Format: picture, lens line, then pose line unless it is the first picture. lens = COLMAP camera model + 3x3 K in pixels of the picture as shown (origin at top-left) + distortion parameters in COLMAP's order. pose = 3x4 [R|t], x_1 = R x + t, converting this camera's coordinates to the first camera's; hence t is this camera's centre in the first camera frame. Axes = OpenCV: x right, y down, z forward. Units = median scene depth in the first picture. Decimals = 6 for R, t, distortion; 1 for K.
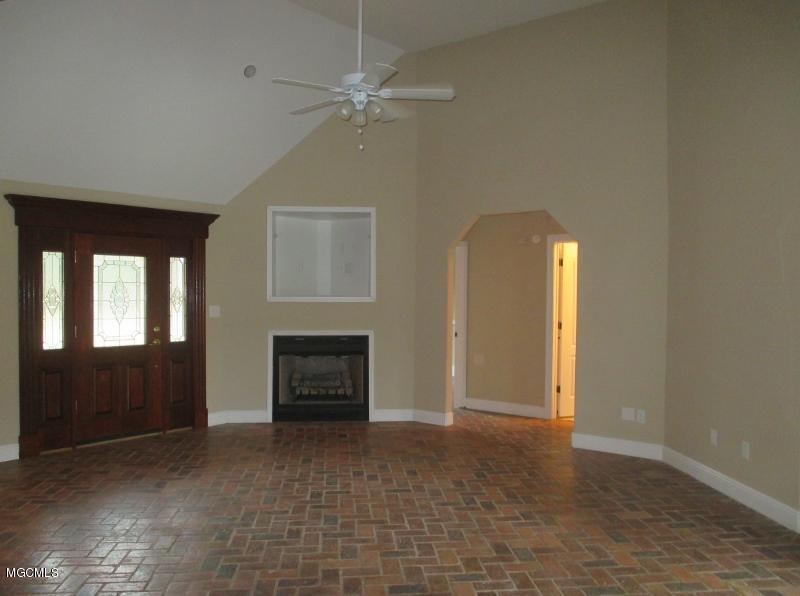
lens RADIAL K [[652.8, 0, 400.9], [0, 652.8, 296.4], [0, 0, 1]] dist [-0.052700, 0.000851]
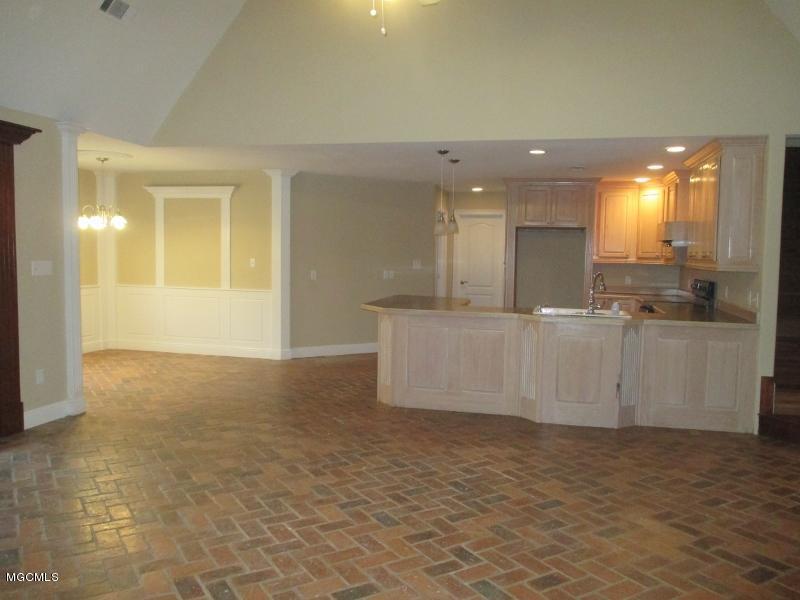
lens RADIAL K [[652.8, 0, 400.9], [0, 652.8, 298.4], [0, 0, 1]] dist [-0.052700, 0.000851]
pose [[-0.893410, 0.011275, -0.449100, 0.145820], [-0.028009, 0.996342, 0.080733, 0.000714], [0.448367, 0.084707, -0.889827, 1.046716]]
